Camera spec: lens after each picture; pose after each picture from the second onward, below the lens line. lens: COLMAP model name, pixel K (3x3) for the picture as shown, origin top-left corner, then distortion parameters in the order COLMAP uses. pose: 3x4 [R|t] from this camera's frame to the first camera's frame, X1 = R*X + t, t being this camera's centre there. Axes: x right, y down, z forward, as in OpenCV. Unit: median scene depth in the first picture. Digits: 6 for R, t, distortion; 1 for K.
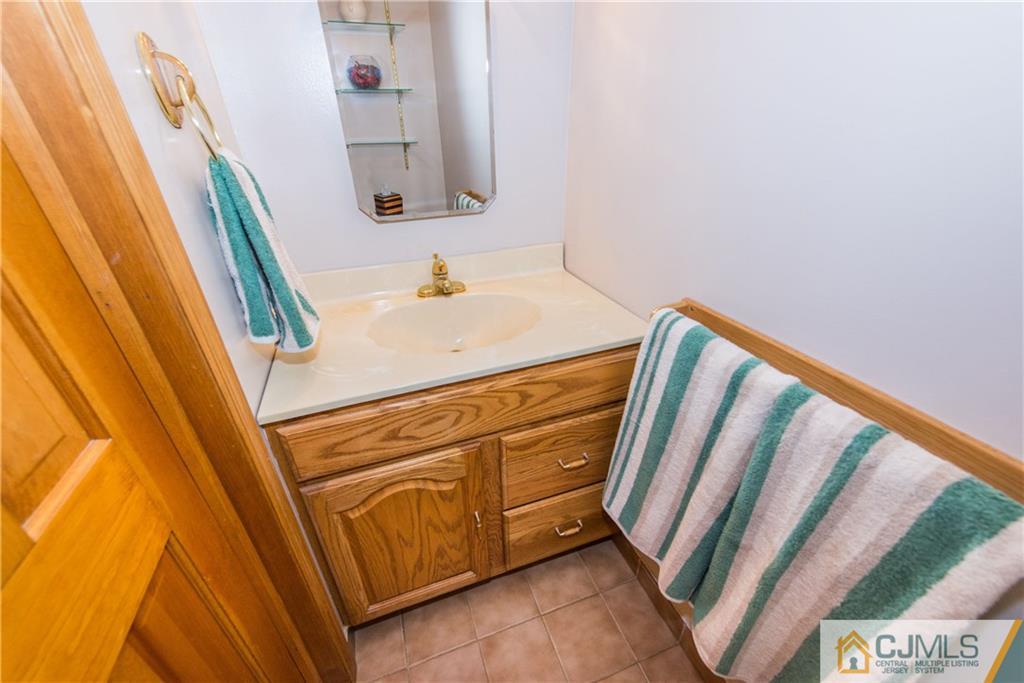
lens RADIAL K [[418.4, 0, 507.2], [0, 418.4, 342.8], [0, 0, 1]] dist [0.016637, -0.002777]
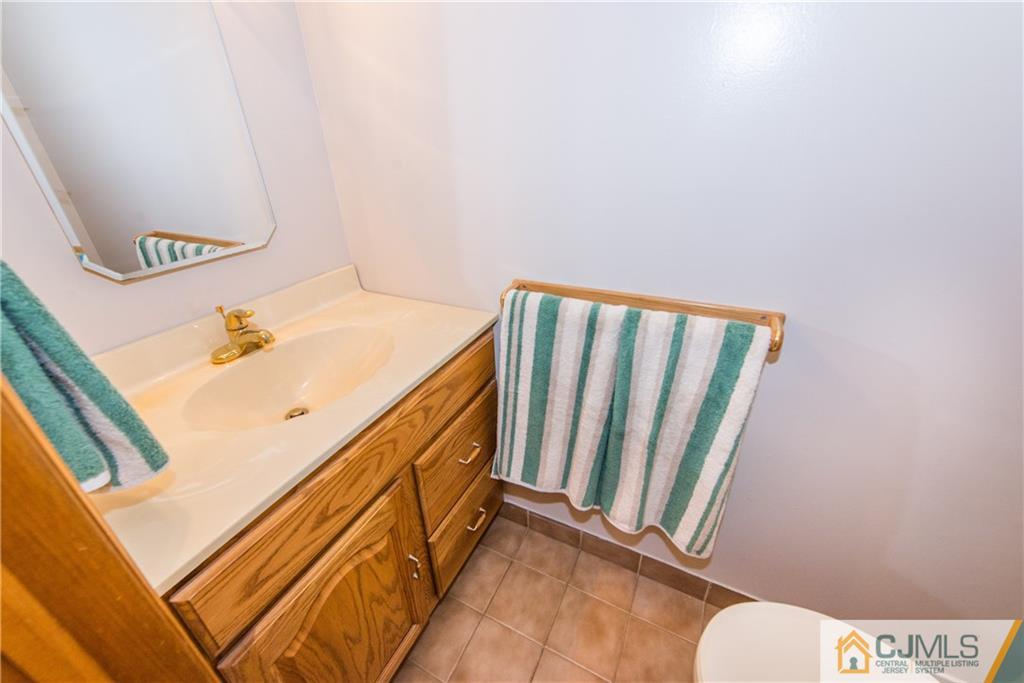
lens RADIAL K [[418.4, 0, 508.4], [0, 418.4, 340.8], [0, 0, 1]] dist [0.016637, -0.002777]
pose [[0.711371, -0.309991, 0.630759, -0.417538], [0.341204, 0.936940, 0.075655, -0.037780], [-0.614435, 0.161399, 0.772282, 0.095093]]
